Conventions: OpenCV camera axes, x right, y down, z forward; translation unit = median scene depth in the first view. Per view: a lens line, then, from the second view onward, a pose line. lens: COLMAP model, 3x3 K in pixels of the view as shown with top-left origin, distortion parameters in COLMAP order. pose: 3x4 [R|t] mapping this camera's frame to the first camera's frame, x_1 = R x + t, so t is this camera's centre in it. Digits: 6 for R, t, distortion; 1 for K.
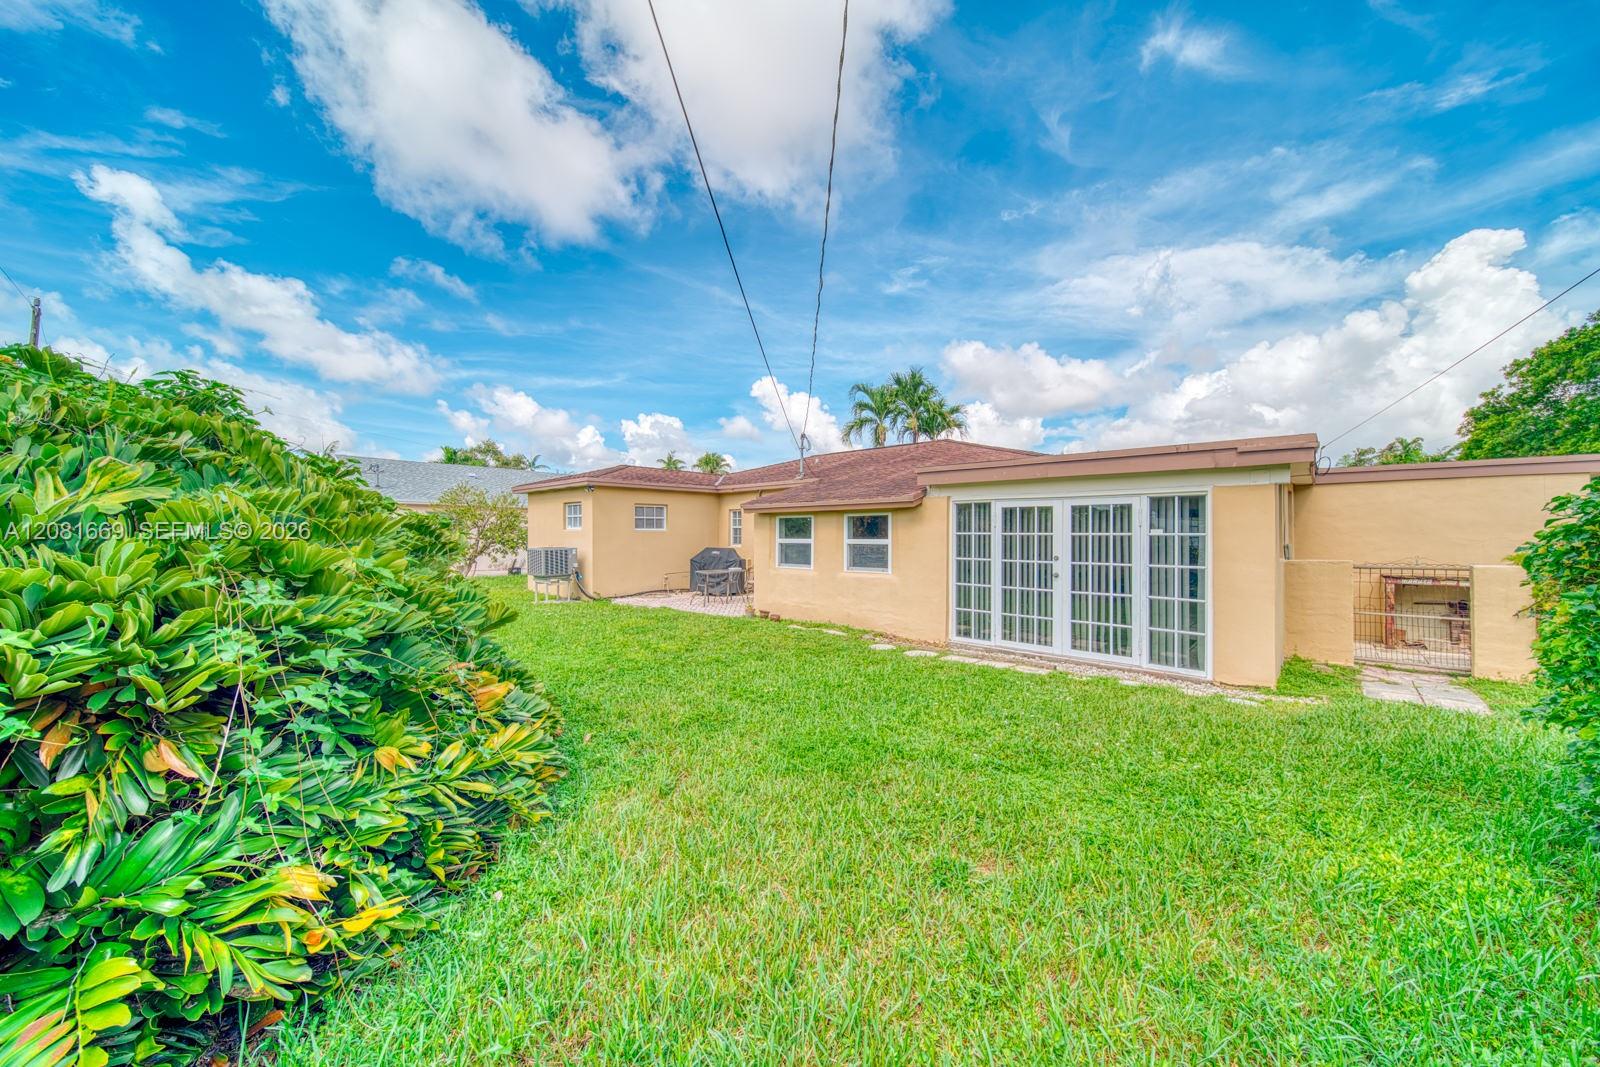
lens RADIAL K [[579.2, 0, 795.8], [0, 579.2, 521.8], [0, 0, 1]] dist [0.000539, -0.000394]
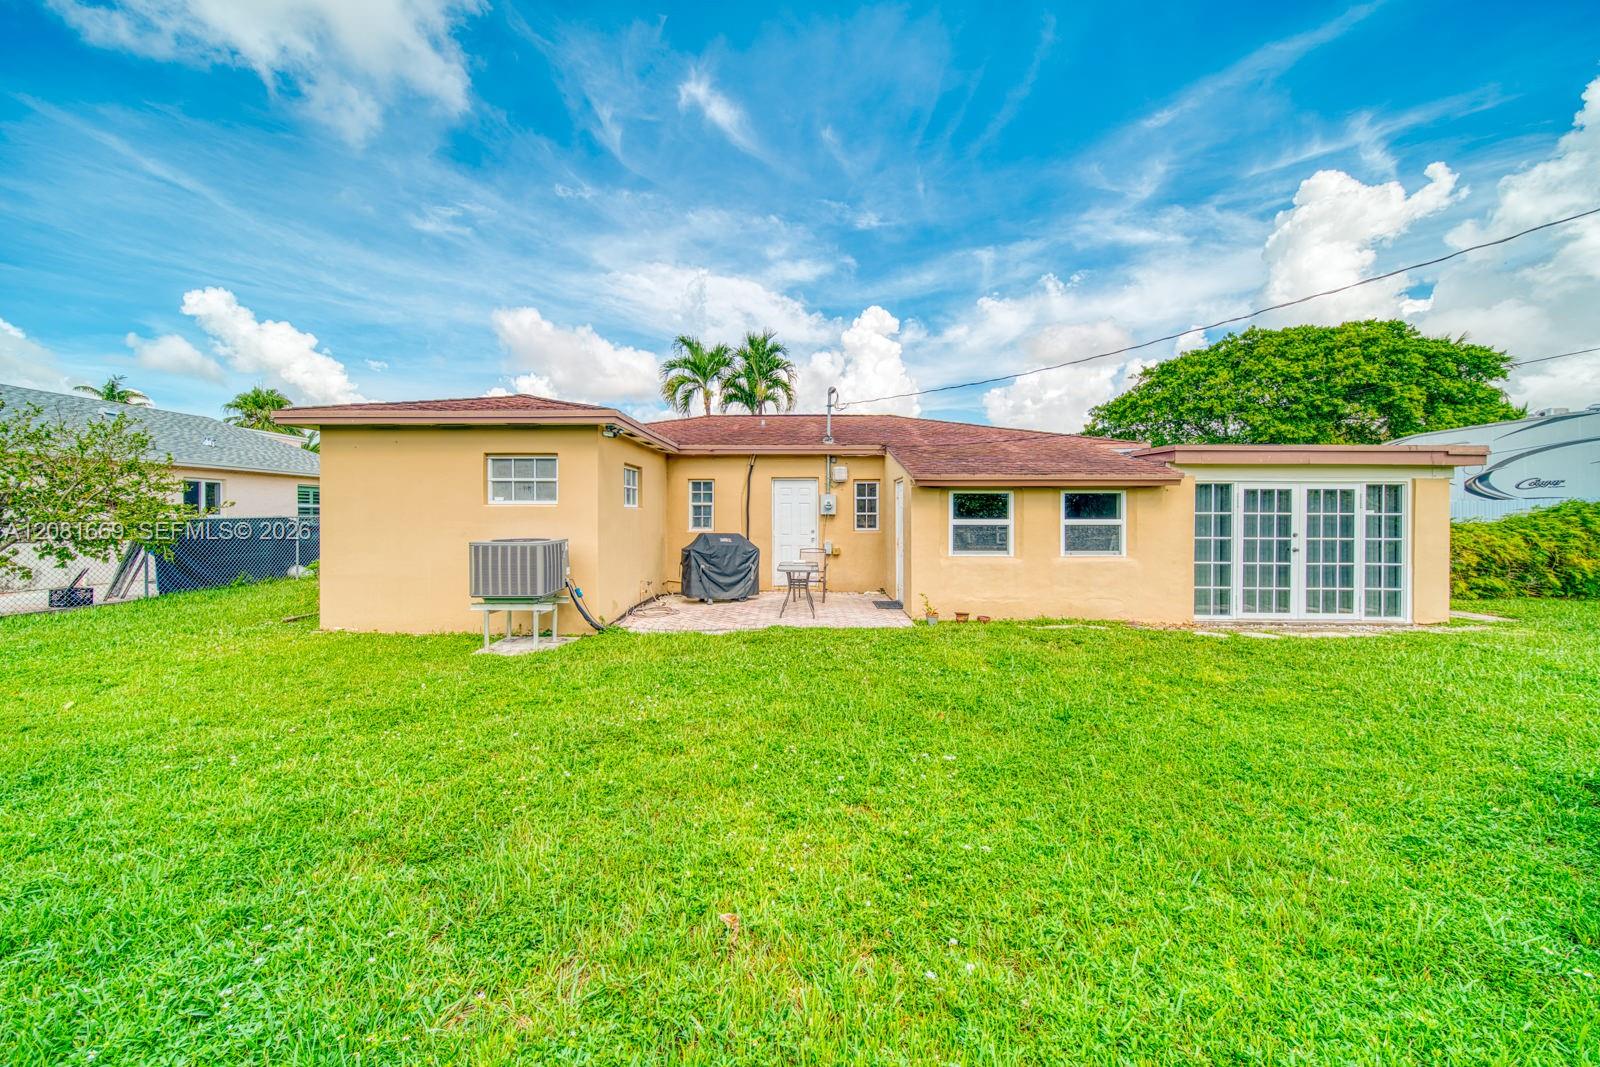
lens RADIAL K [[577.2, 0, 786.9], [0, 577.2, 508.2], [0, 0, 1]] dist [0.000957, -0.000279]
pose [[0.740606, 0.006223, 0.671911, -0.766711], [-0.014389, 0.999875, 0.006599, 0.012517], [-0.671786, -0.014555, 0.740602, 0.602962]]
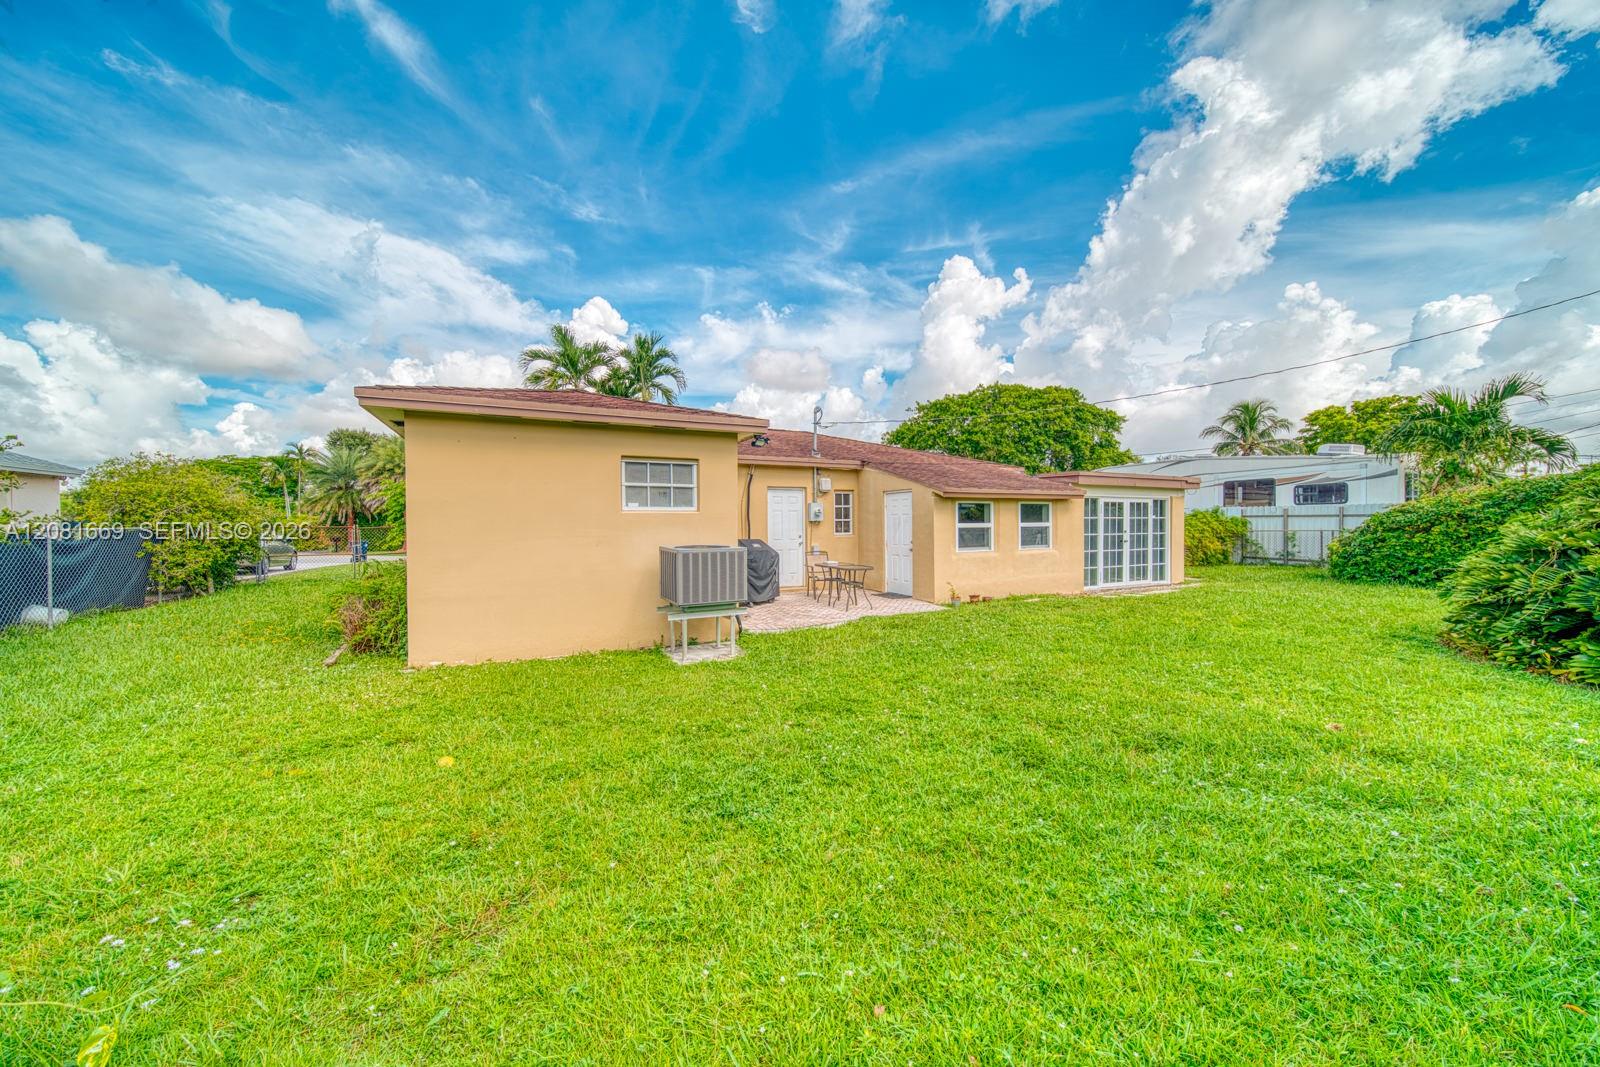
lens RADIAL K [[579.2, 0, 795.8], [0, 579.2, 521.8], [0, 0, 1]] dist [0.000539, -0.000394]
pose [[0.338585, -0.003204, 0.940930, -1.131522], [-0.012782, 0.999886, 0.008004, 0.022894], [-0.940849, -0.014737, 0.338506, 0.978519]]
